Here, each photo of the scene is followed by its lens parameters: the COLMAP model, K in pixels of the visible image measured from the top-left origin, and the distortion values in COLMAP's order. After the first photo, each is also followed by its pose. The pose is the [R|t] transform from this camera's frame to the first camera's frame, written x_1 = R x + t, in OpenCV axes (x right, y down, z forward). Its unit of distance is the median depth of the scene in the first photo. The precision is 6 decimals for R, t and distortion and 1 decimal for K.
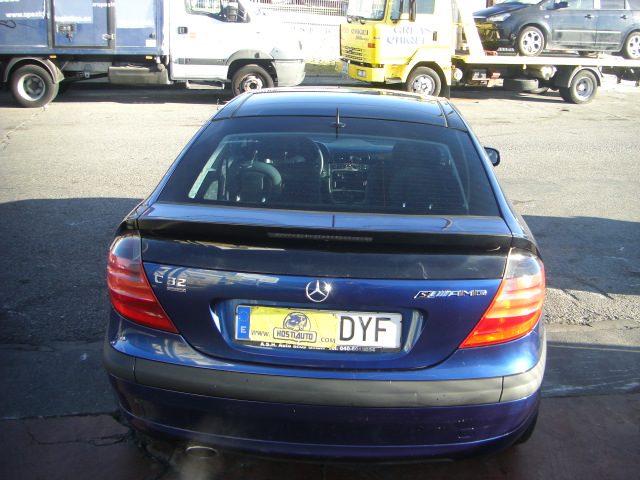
lens RADIAL K [[717.7, 0, 309.1], [0, 717.7, 259.5], [0, 0, 1]] dist [-0.130339, 0.000000]
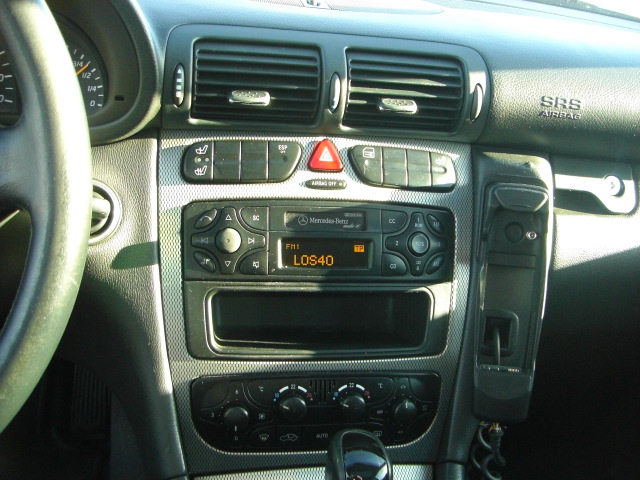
lens RADIAL K [[717.7, 0, 321.5], [0, 717.7, 235.7], [0, 0, 1]] dist [-0.130339, 0.000000]
pose [[0.954867, -0.038667, 0.294507, 0.007973], [0.002352, 0.992444, 0.122678, -0.053206], [-0.297025, -0.116448, 0.947743, 0.353020]]
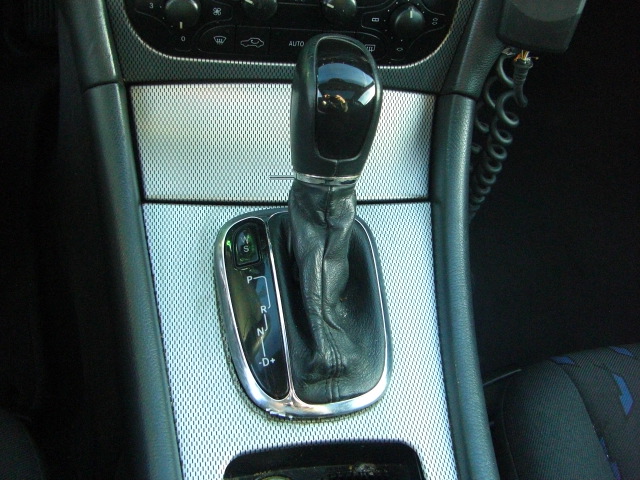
lens RADIAL K [[717.7, 0, 322.3], [0, 717.7, 237.9], [0, 0, 1]] dist [-0.130339, 0.000000]
pose [[0.961895, -0.098088, 0.255219, 0.012675], [-0.073804, 0.805640, 0.587790, -0.047349], [-0.263270, -0.584228, 0.767702, 0.362854]]
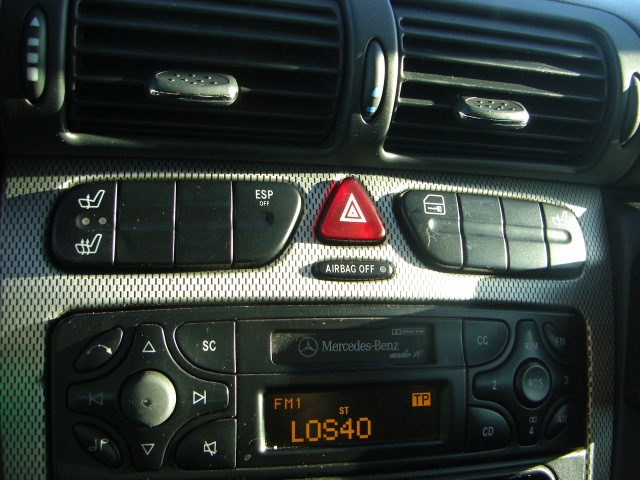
lens RADIAL K [[717.7, 0, 326.9], [0, 717.7, 237.9], [0, 0, 1]] dist [-0.130339, 0.000000]
pose [[0.927499, -0.025720, 0.372940, 0.013178], [0.004161, 0.998279, 0.058501, -0.053138], [-0.373802, -0.052708, 0.926010, 0.378217]]
